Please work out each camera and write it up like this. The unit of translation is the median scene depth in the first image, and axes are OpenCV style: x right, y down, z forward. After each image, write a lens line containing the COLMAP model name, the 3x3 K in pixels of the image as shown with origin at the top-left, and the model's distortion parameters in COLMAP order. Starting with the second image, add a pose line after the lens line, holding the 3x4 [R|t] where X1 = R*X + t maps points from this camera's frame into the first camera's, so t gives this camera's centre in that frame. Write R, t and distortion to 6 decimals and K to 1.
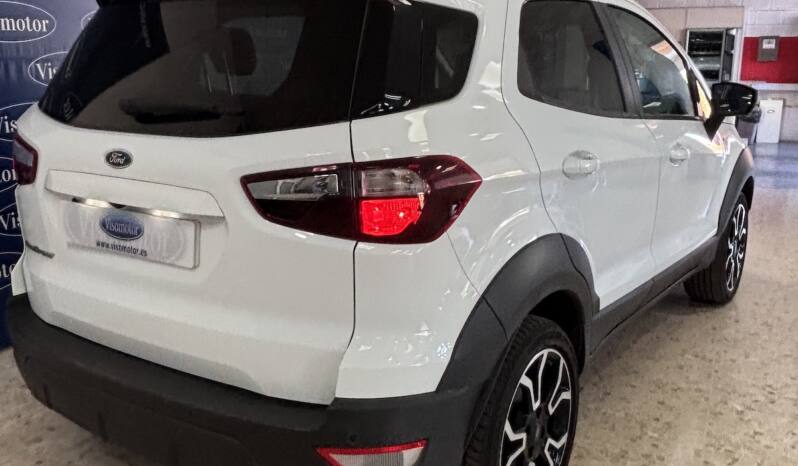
lens RADIAL K [[705.2, 0, 399.0], [0, 705.2, 233.0], [0, 0, 1]] dist [0.101099, -0.201966]
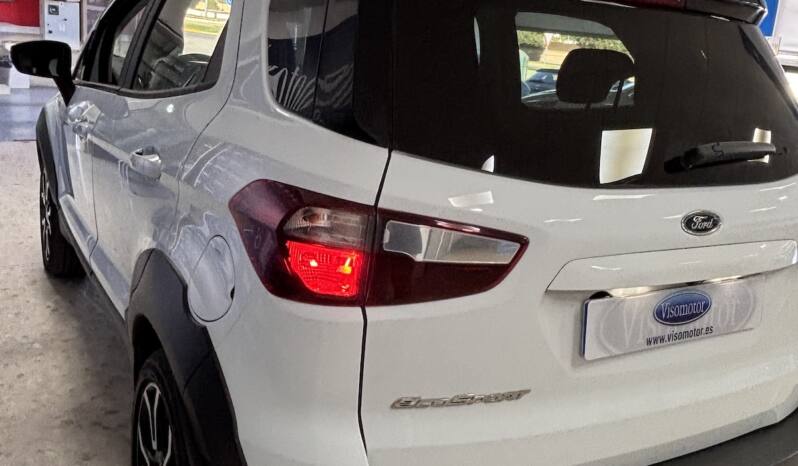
lens RADIAL K [[705.2, 0, 399.0], [0, 705.2, 233.0], [0, 0, 1]] dist [0.101099, -0.201966]
pose [[0.469481, -0.193470, 0.861485, -1.214332], [0.115754, 0.980764, 0.157175, -0.252234], [-0.875322, 0.025930, 0.482845, 0.916053]]
